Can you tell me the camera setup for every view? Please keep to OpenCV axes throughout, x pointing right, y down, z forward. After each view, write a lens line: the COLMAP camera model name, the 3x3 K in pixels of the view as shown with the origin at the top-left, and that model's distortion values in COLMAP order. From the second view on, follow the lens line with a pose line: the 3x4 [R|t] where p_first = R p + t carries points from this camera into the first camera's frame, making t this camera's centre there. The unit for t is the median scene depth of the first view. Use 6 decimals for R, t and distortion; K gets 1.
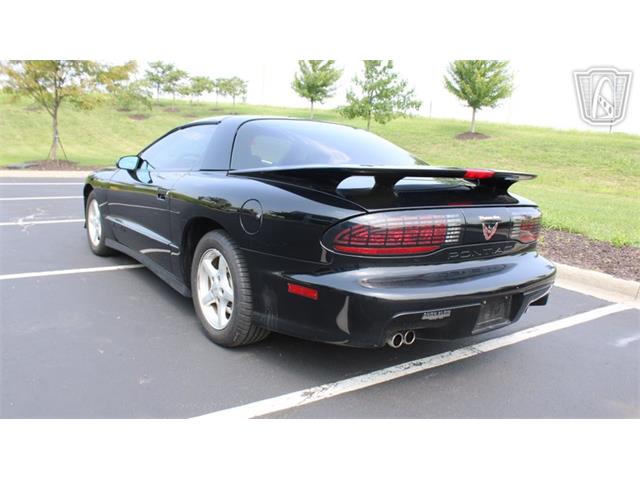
lens RADIAL K [[550.9, 0, 306.8], [0, 550.9, 246.8], [0, 0, 1]] dist [-0.166424, 0.154497]
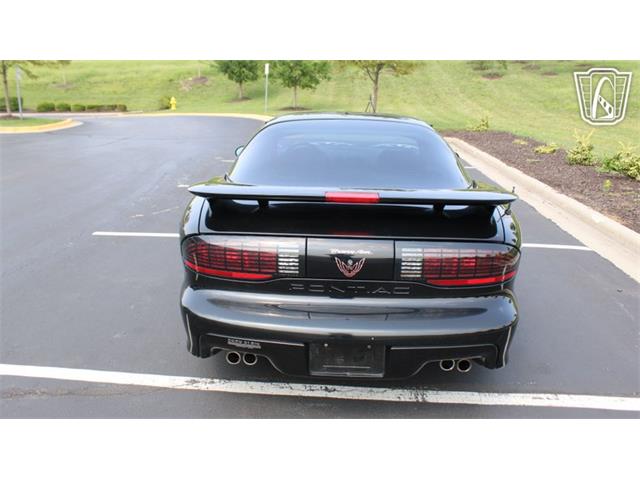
lens RADIAL K [[550.9, 0, 306.8], [0, 550.9, 246.8], [0, 0, 1]] dist [-0.166424, 0.154497]
pose [[0.766103, 0.146023, -0.625911, 0.618927], [-0.093357, 0.988803, 0.116418, -0.117565], [0.635902, -0.030754, 0.771157, 0.209143]]
